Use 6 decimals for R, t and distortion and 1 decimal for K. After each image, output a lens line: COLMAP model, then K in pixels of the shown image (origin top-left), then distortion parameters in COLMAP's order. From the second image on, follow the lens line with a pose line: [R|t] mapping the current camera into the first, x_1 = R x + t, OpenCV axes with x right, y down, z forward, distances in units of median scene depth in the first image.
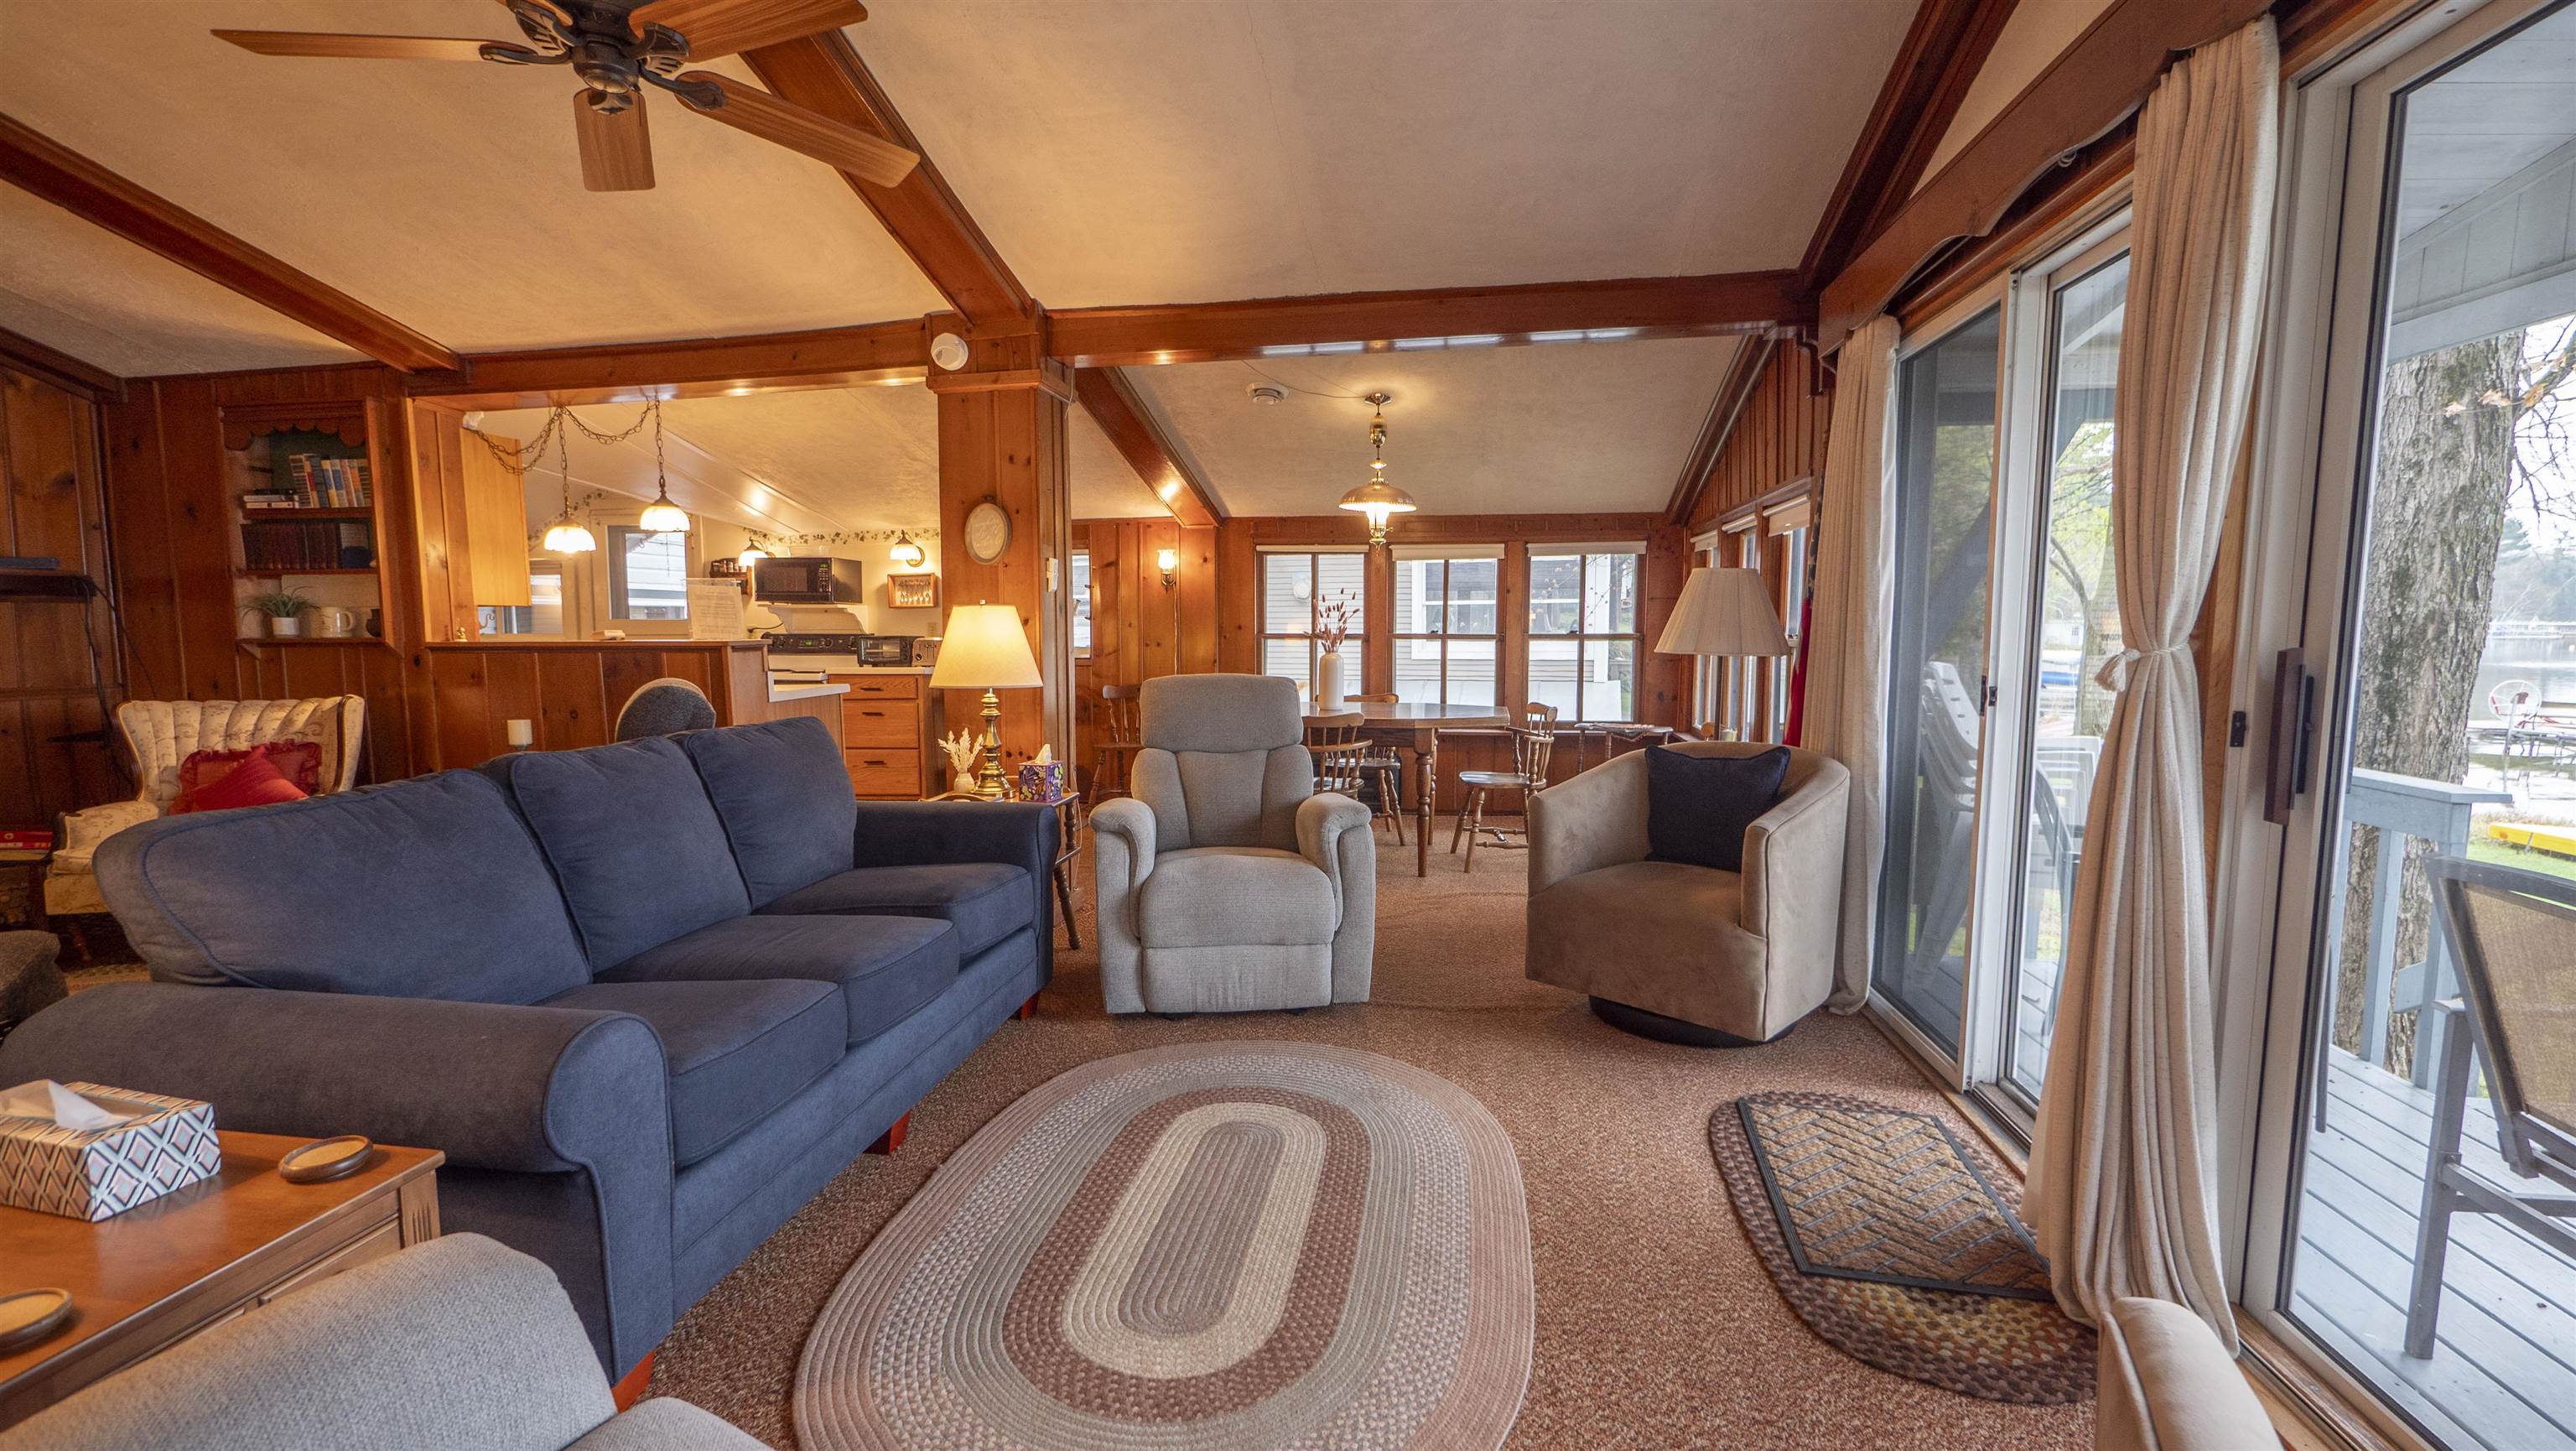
lens RADIAL K [[1100.0, 0, 1291.3], [0, 1100.0, 726.8], [0, 0, 1]] dist [-0.004143, 0.001425]
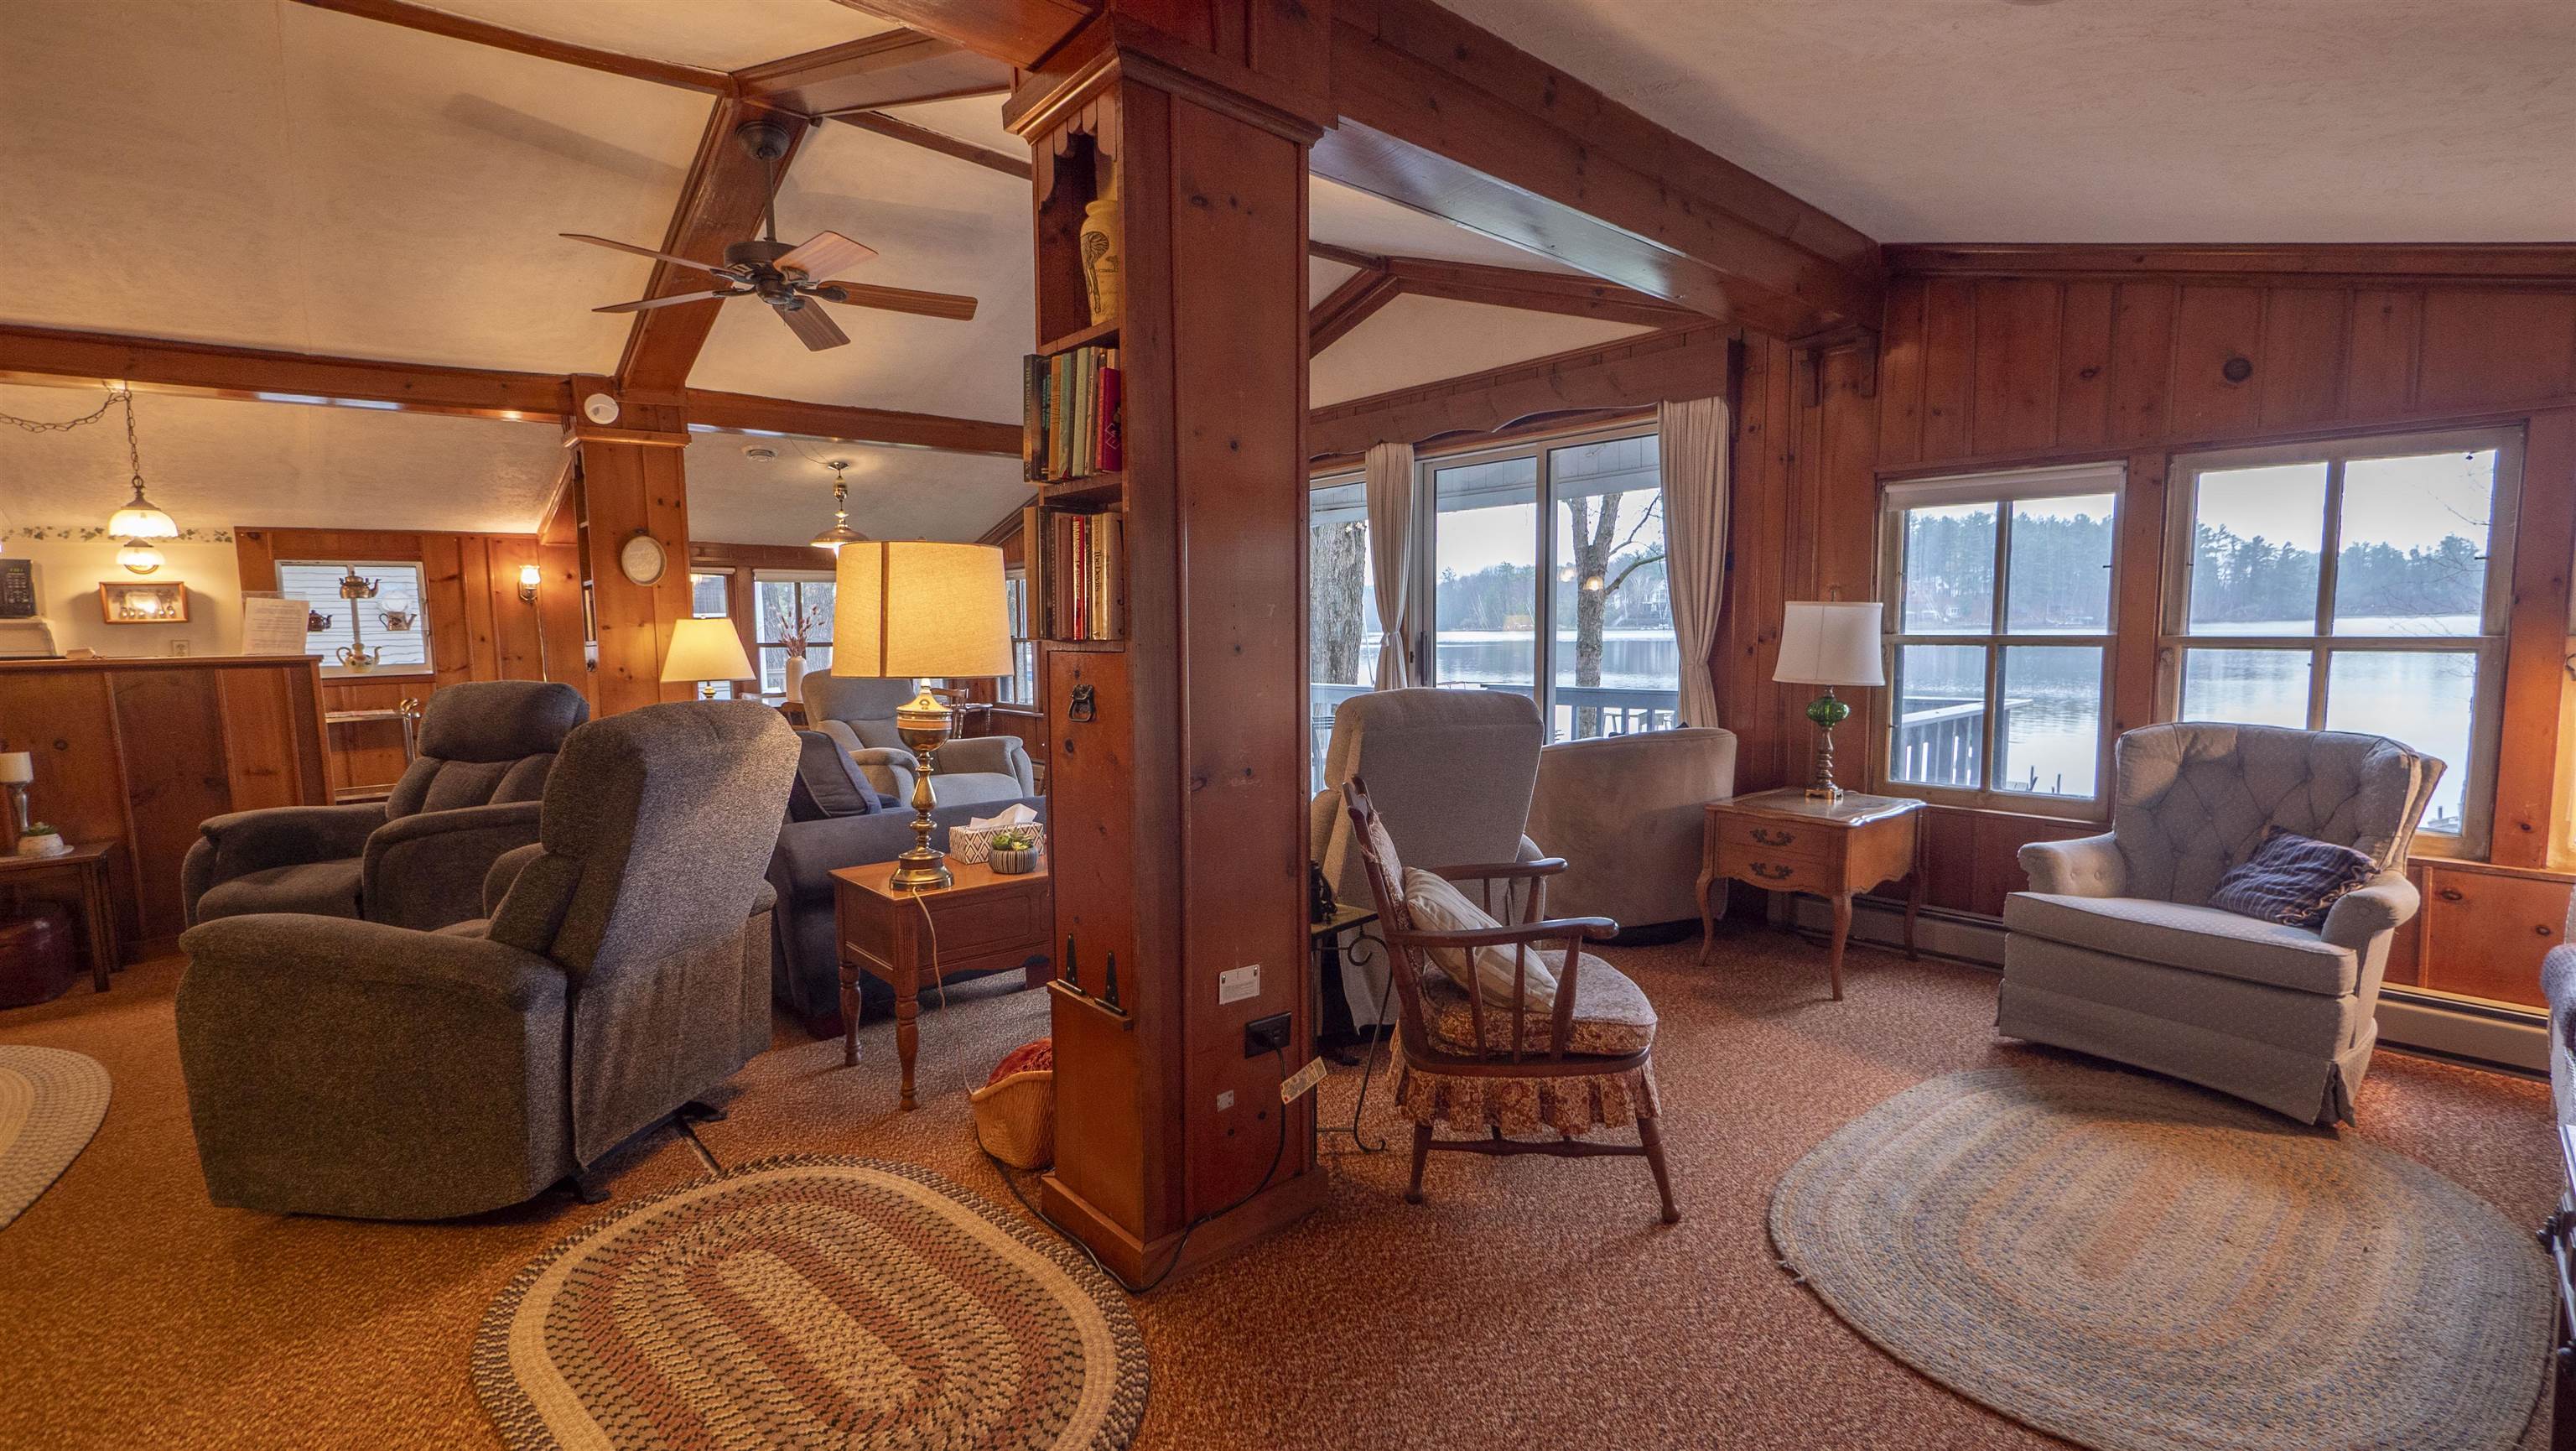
lens RADIAL K [[1100.0, 0, 1307.0], [0, 1100.0, 725.1], [0, 0, 1]] dist [-0.004143, 0.001425]
pose [[0.636521, -0.073242, 0.767774, -0.610070], [0.085053, 0.996075, 0.024508, 0.031936], [-0.766556, 0.049702, 0.640252, -0.276585]]
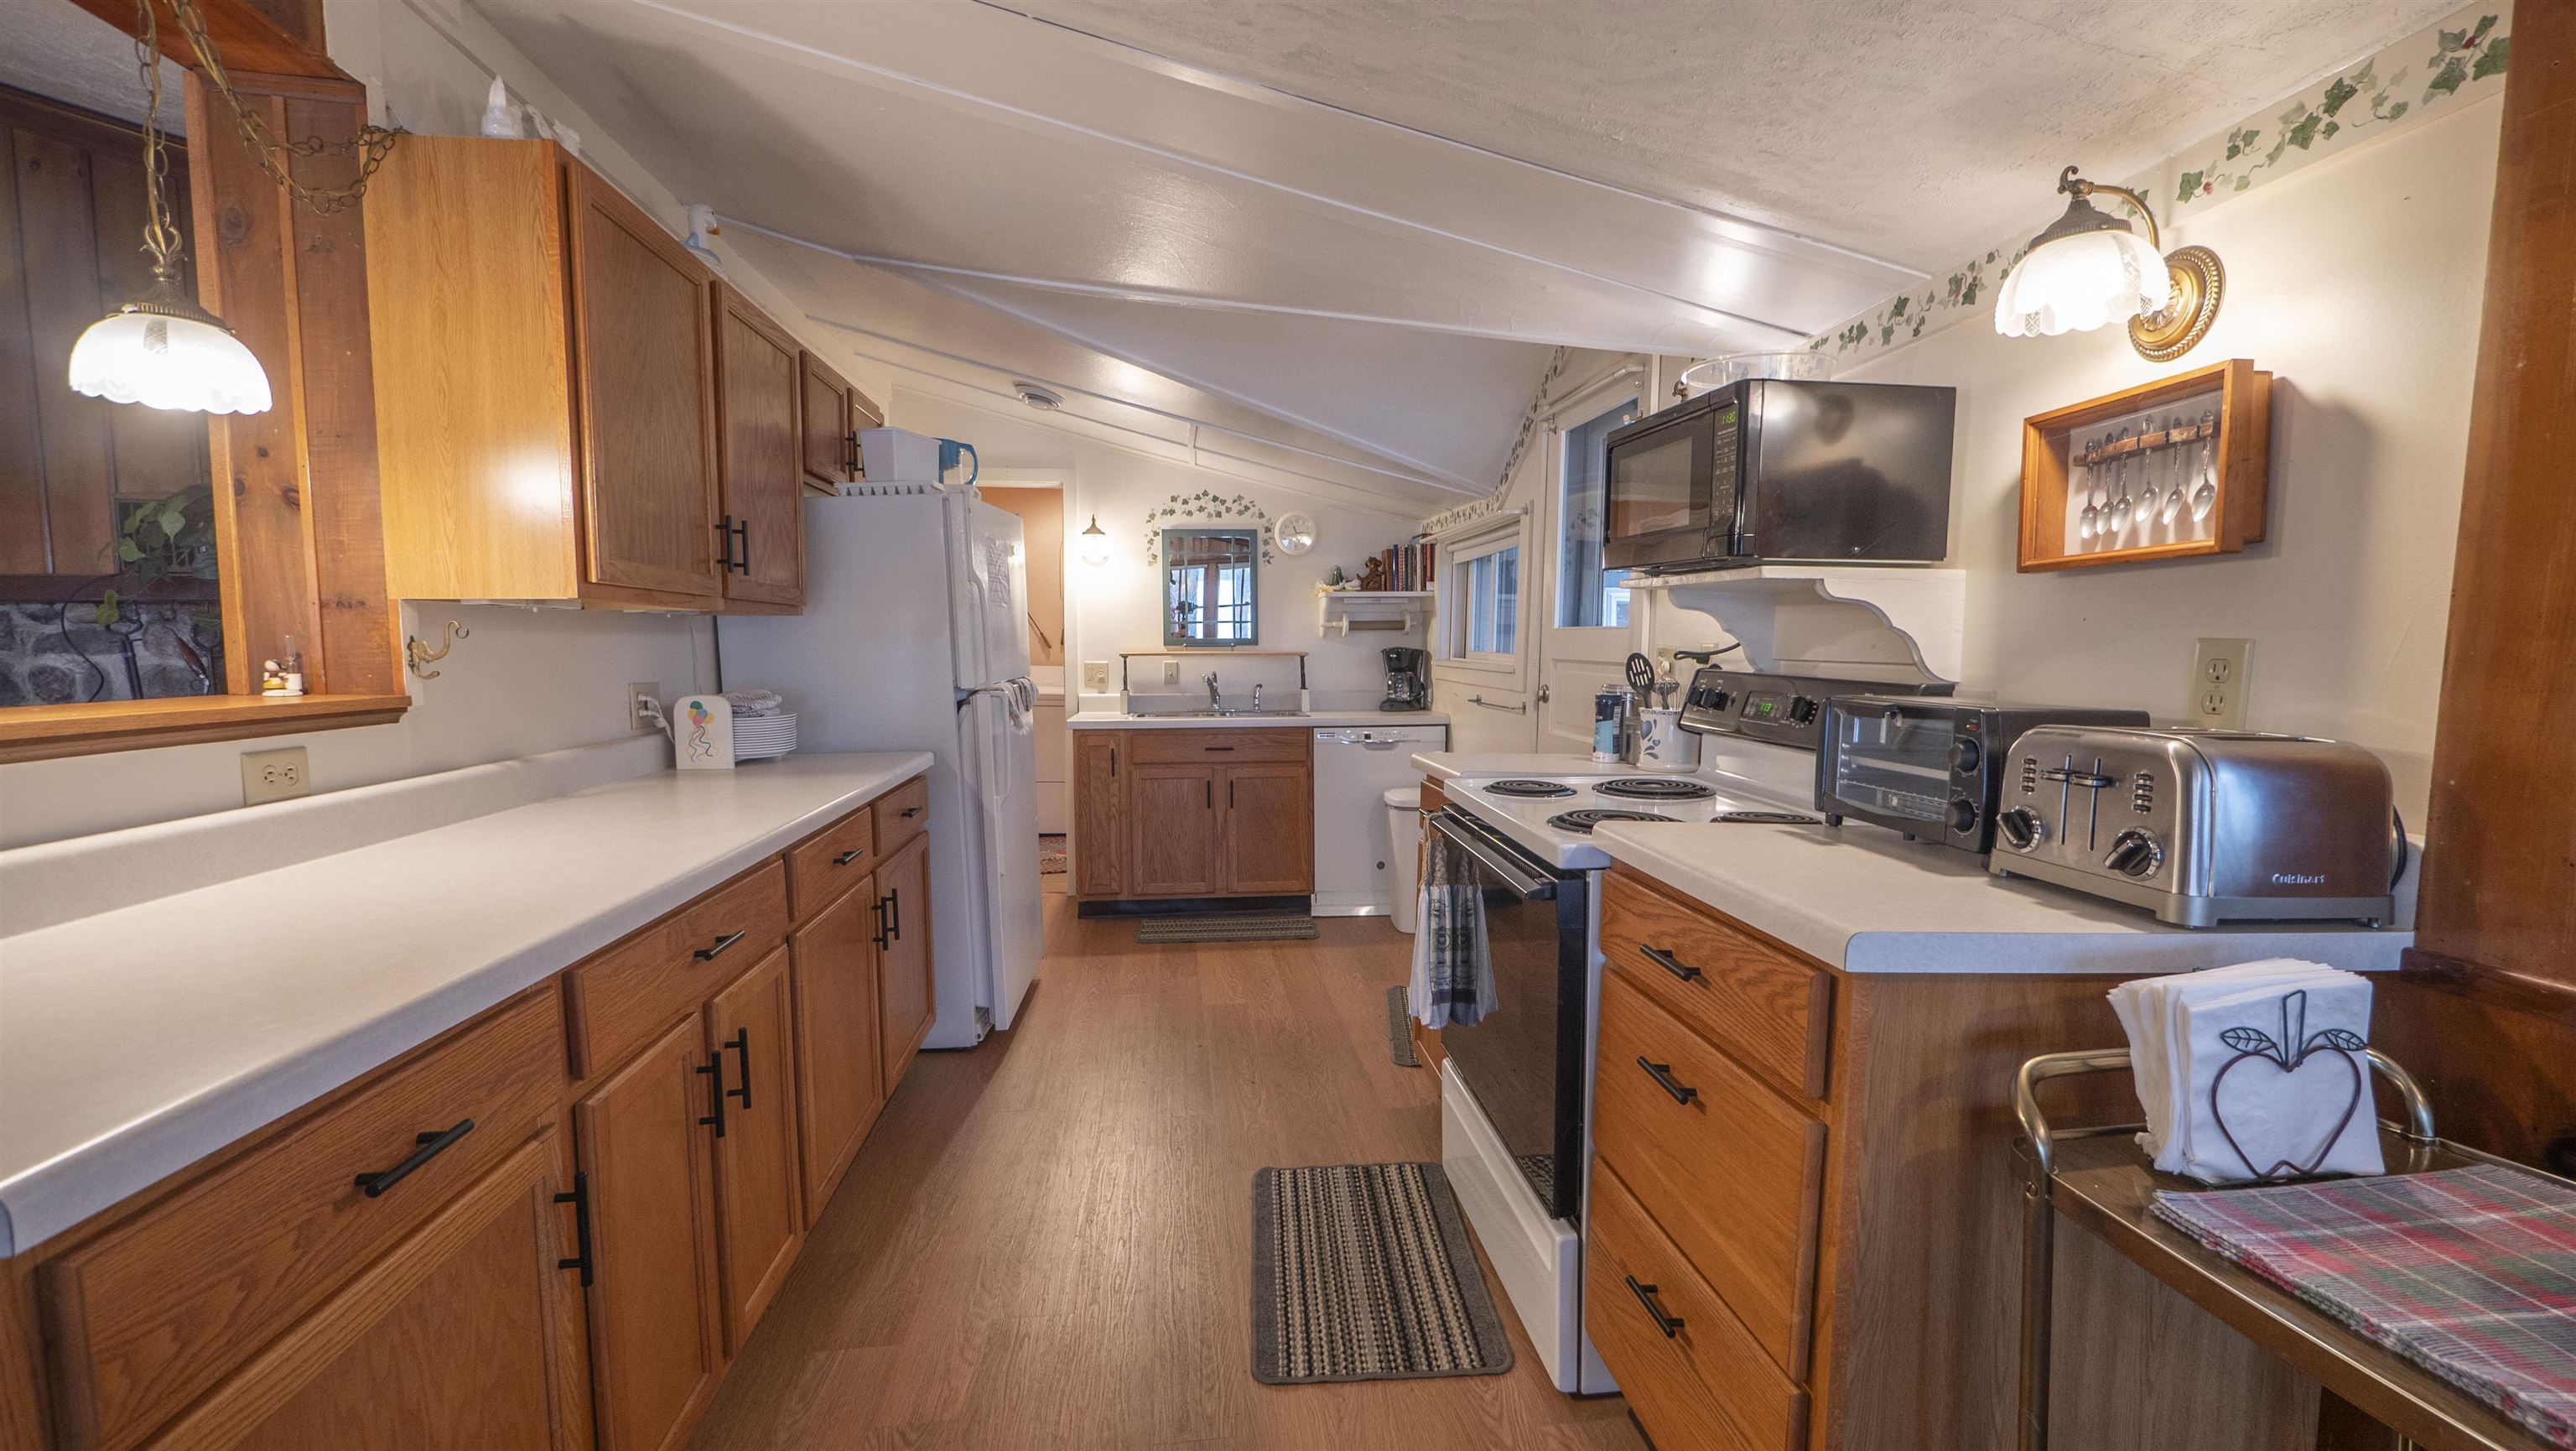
lens RADIAL K [[1100.0, 0, 1279.3], [0, 1100.0, 729.8], [0, 0, 1]] dist [-0.004143, 0.001425]
pose [[0.253987, 0.082184, -0.963710, -0.268993], [-0.087263, 0.994267, 0.061792, -0.110183], [0.963263, 0.068402, 0.259702, 1.142190]]
